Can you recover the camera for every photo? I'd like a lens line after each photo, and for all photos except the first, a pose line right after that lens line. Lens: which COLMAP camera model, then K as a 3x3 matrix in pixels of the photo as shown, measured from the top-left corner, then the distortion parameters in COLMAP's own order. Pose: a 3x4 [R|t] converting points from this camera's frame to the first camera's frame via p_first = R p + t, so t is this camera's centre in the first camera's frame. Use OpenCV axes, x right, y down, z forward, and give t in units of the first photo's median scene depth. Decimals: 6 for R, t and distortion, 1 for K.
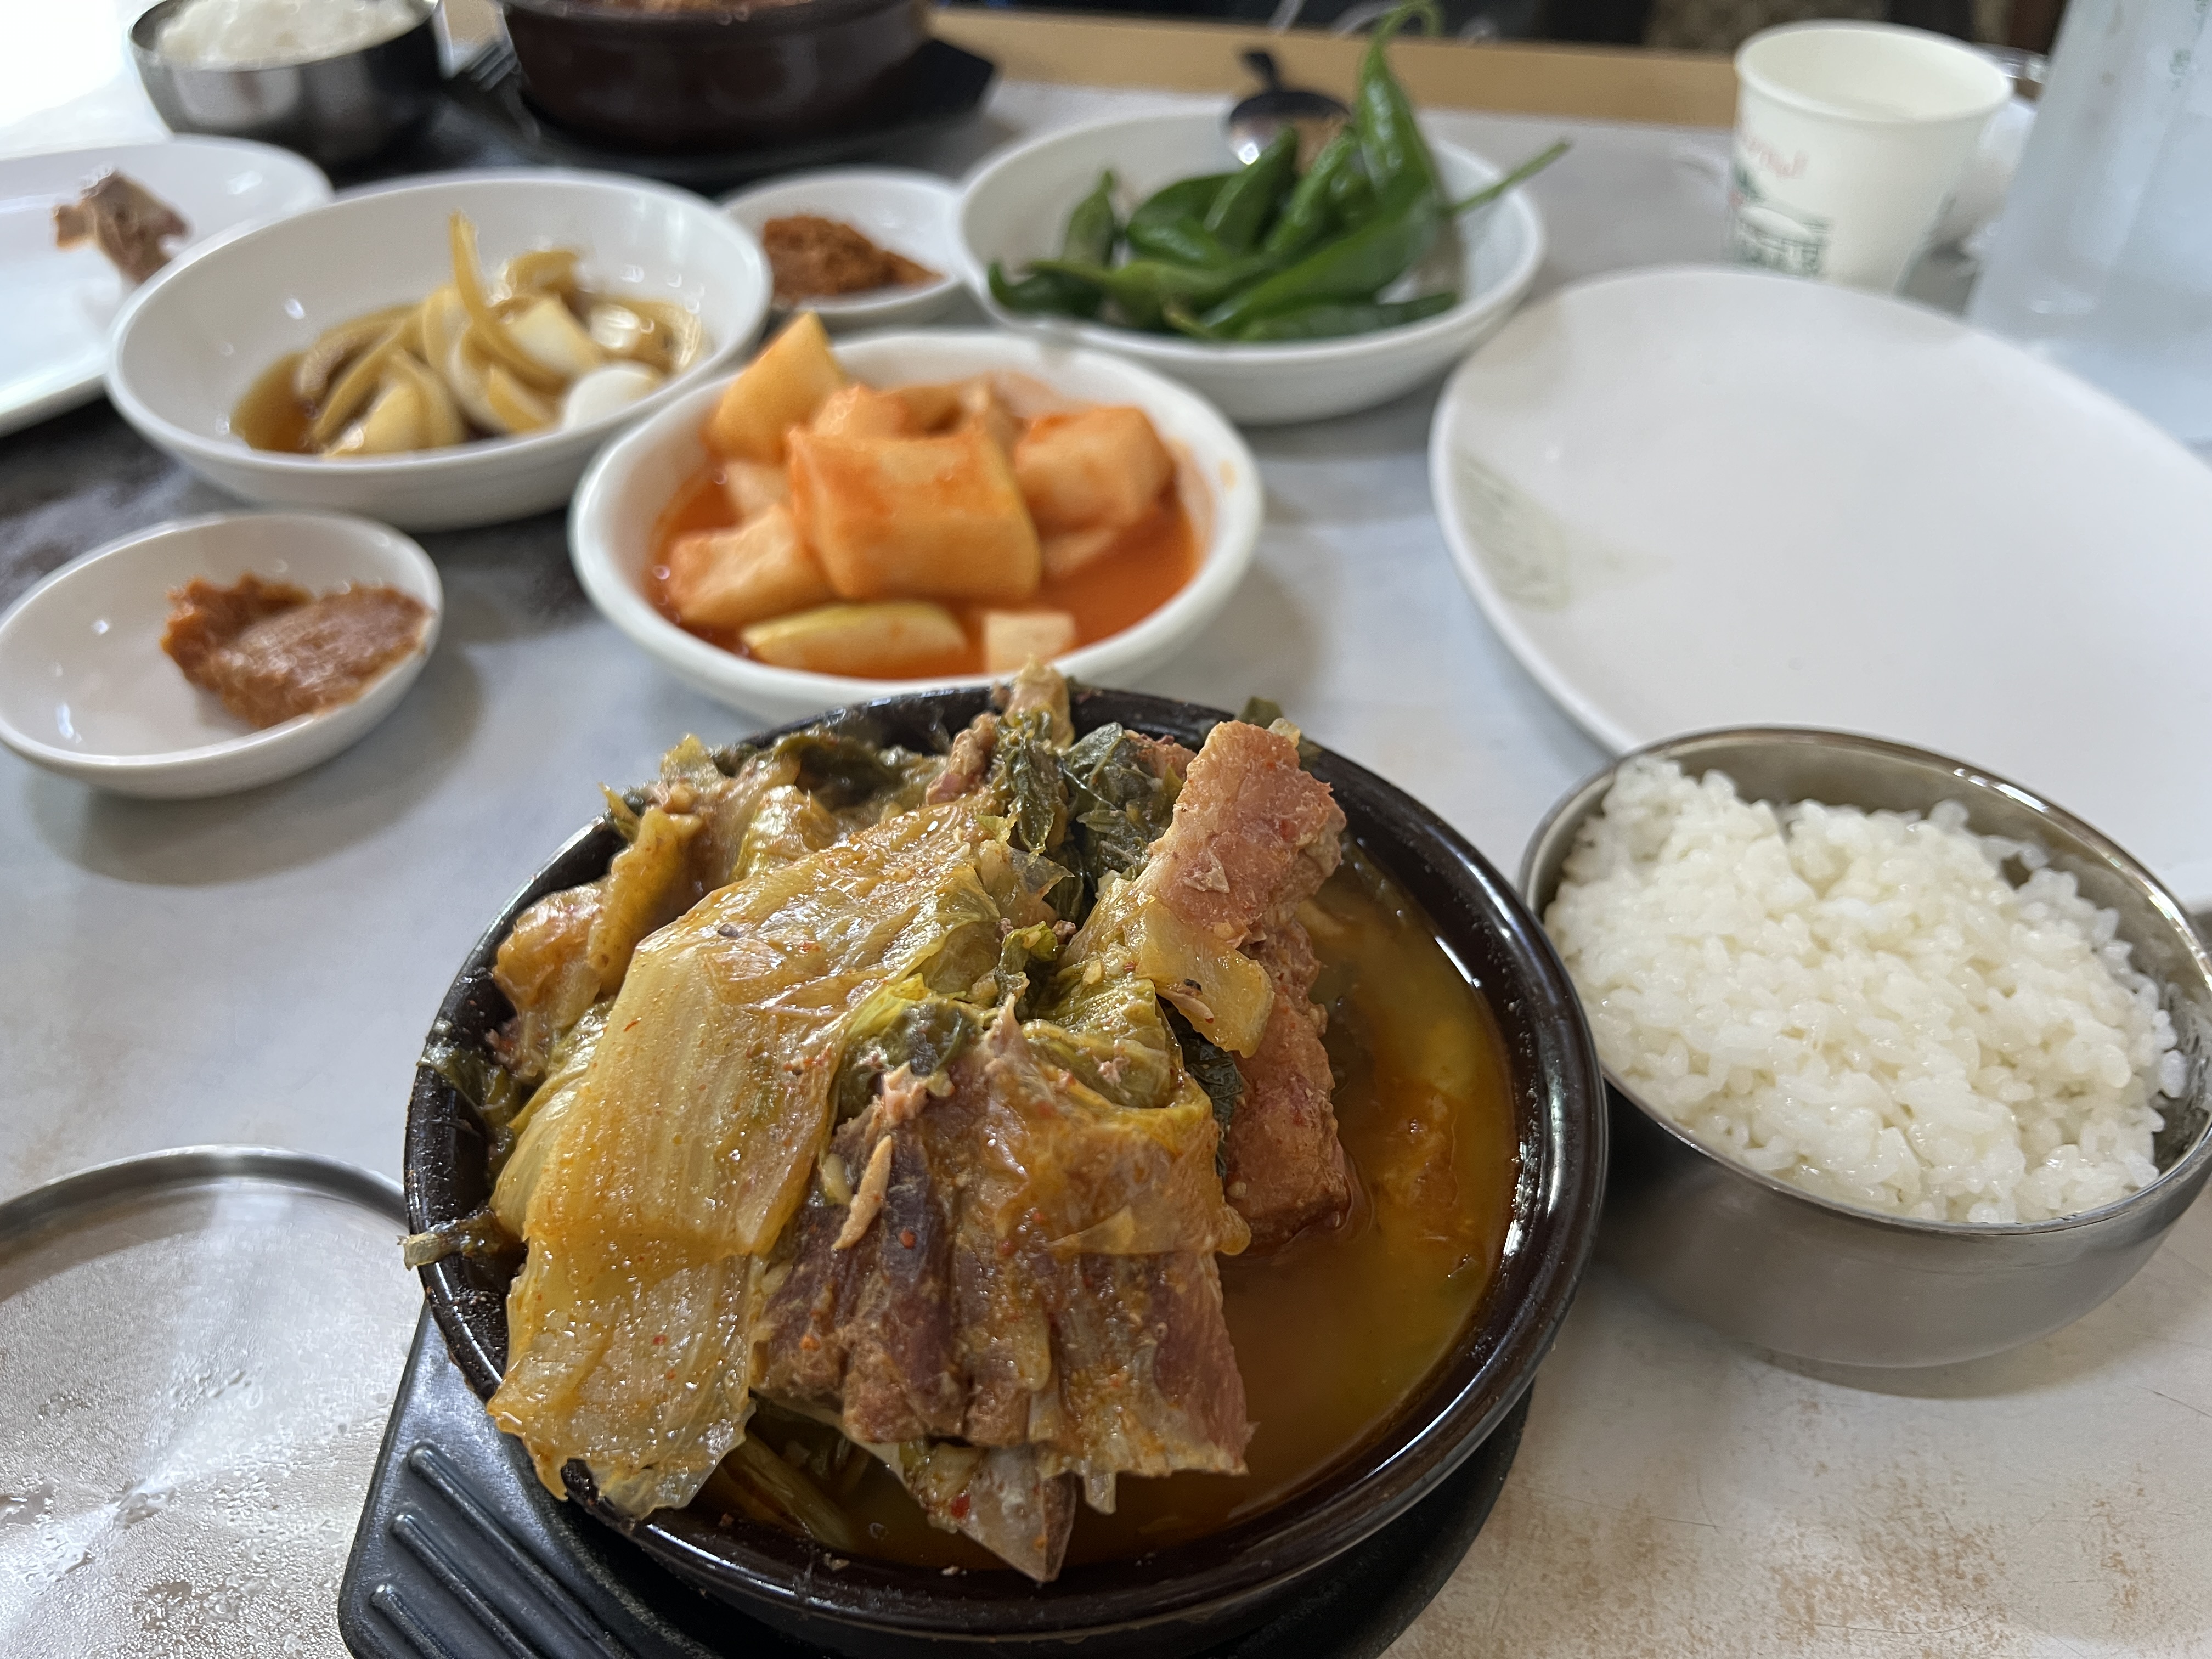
lens RADIAL K [[1782.9, 0, 1106.0], [0, 1782.9, 829.5], [0, 0, 1]] dist [0.043368, -0.063849]
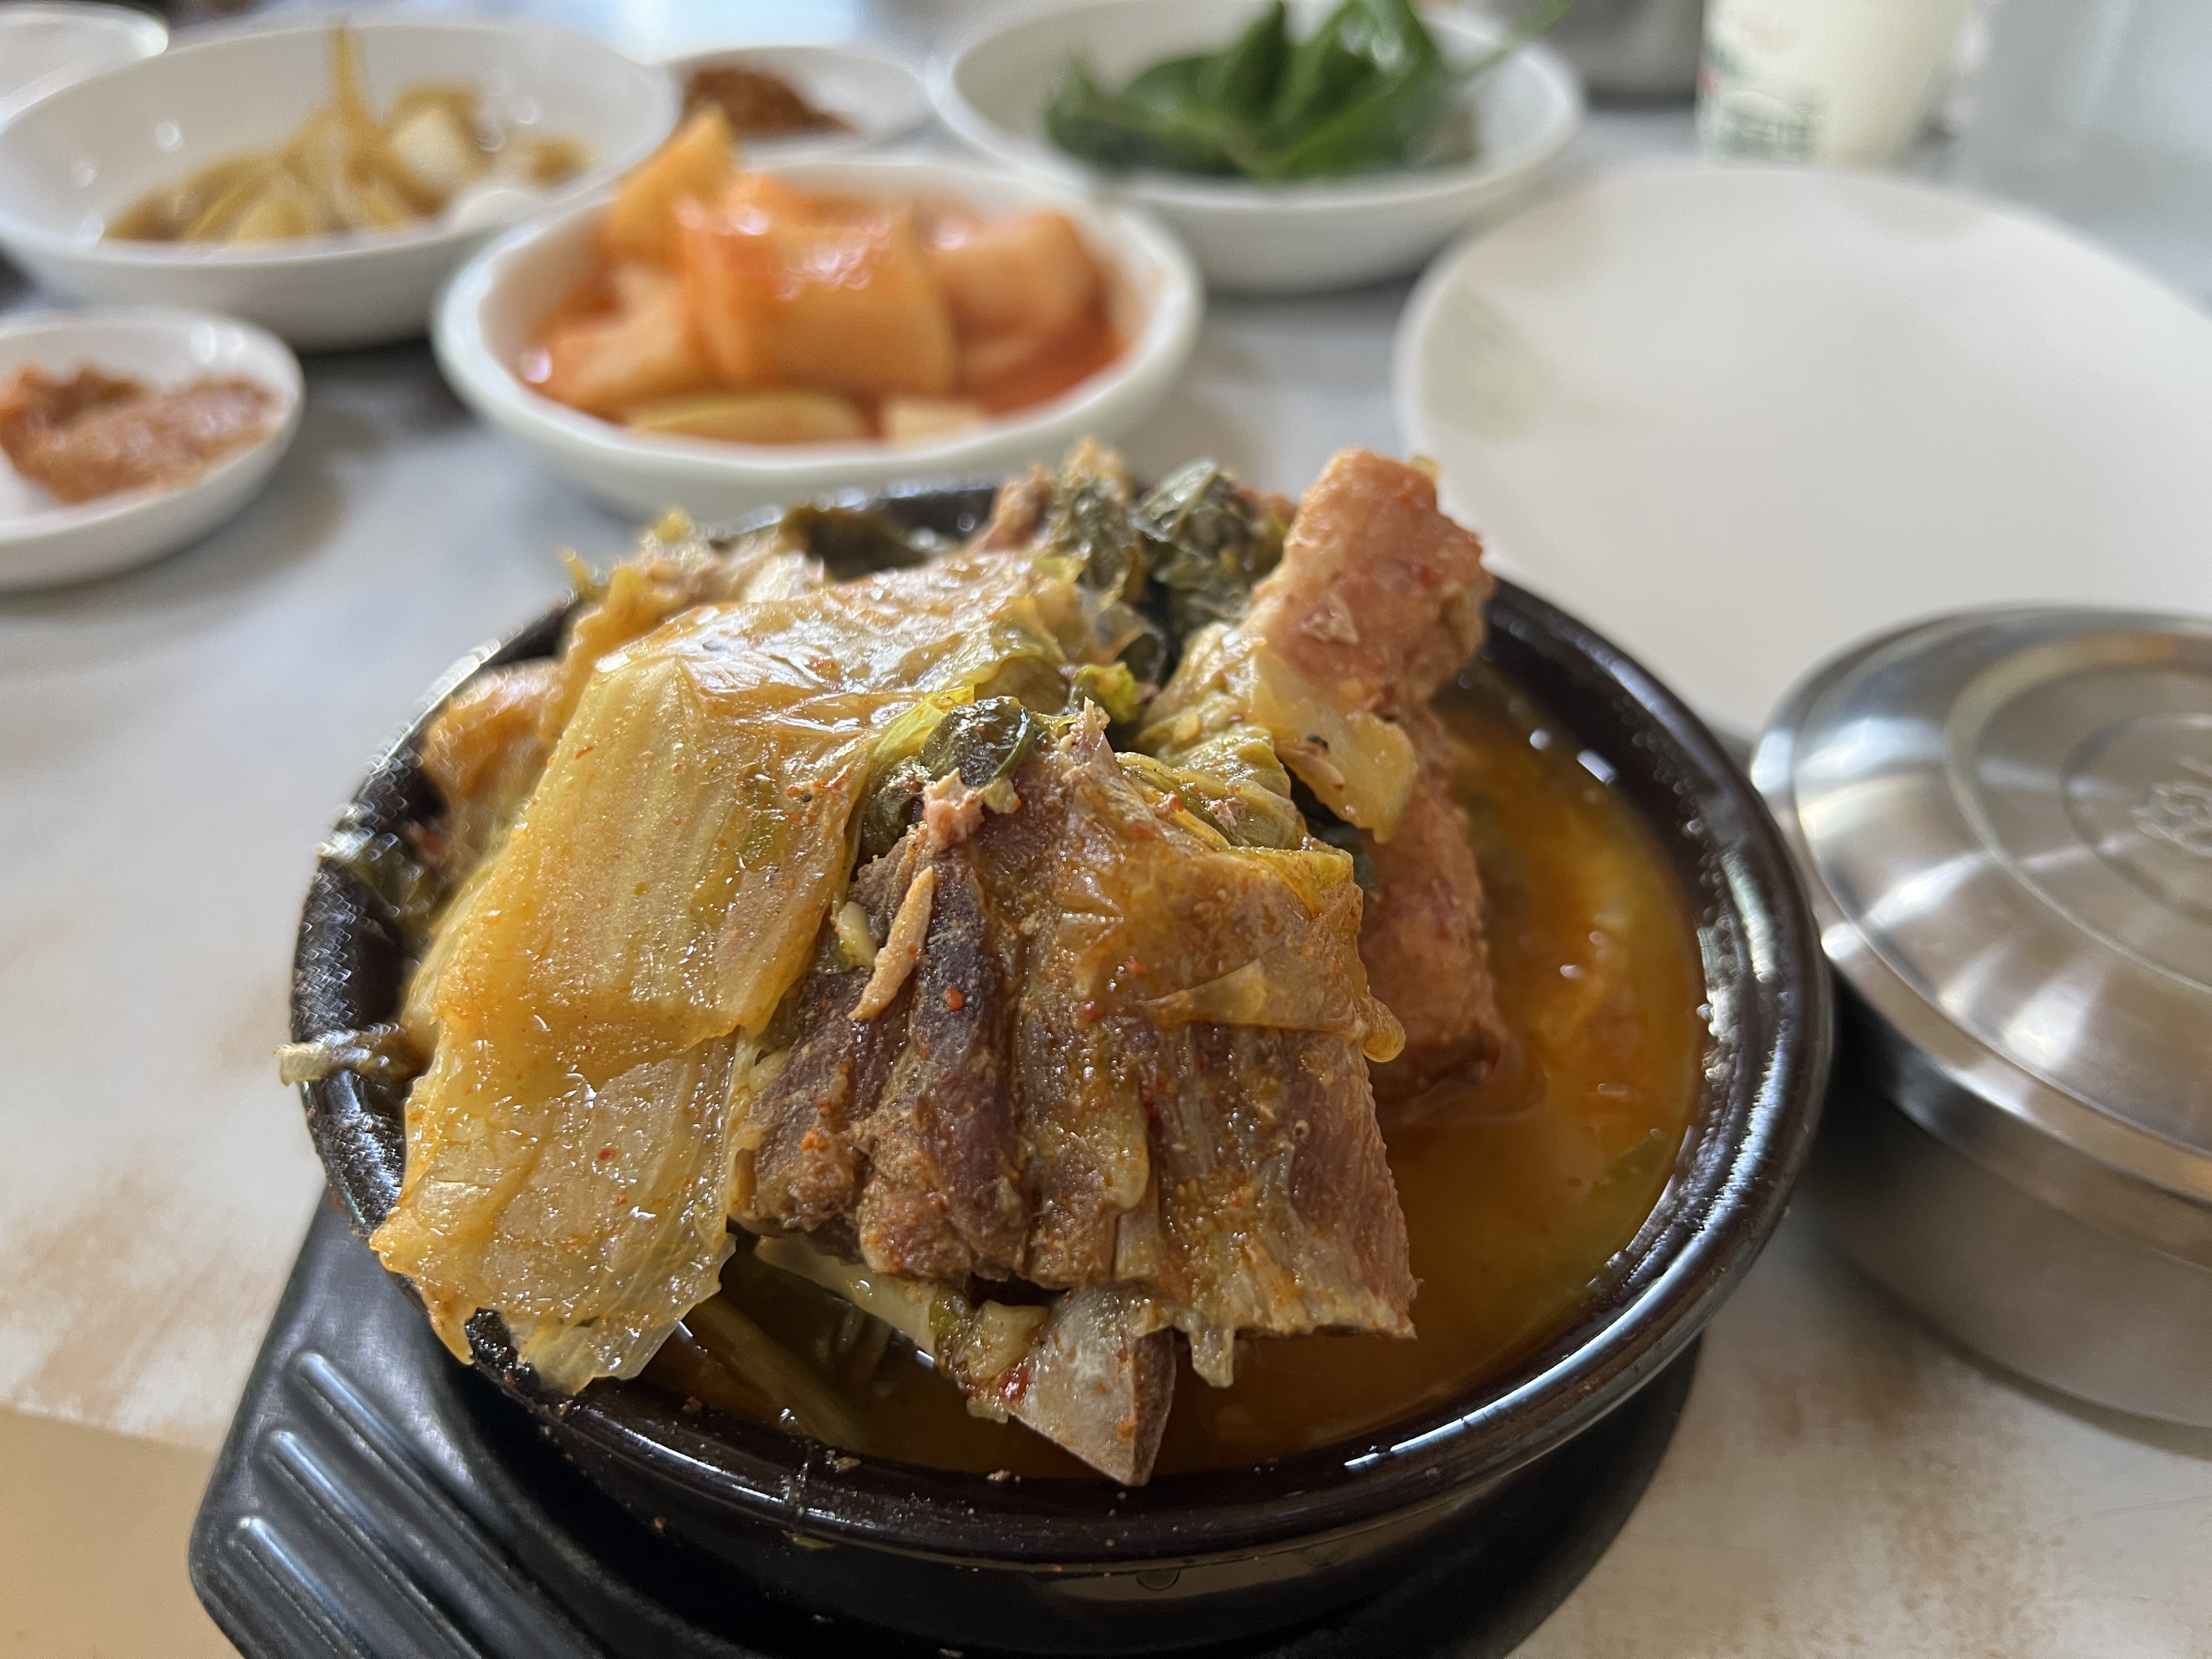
lens RADIAL K [[1782.9, 0, 1106.0], [0, 1782.9, 829.5], [0, 0, 1]] dist [0.043368, -0.063849]
pose [[0.999806, 0.019314, 0.003934, -0.052236], [-0.019114, 0.998772, -0.045702, 0.188558], [-0.004812, 0.045618, 0.998947, 0.266624]]
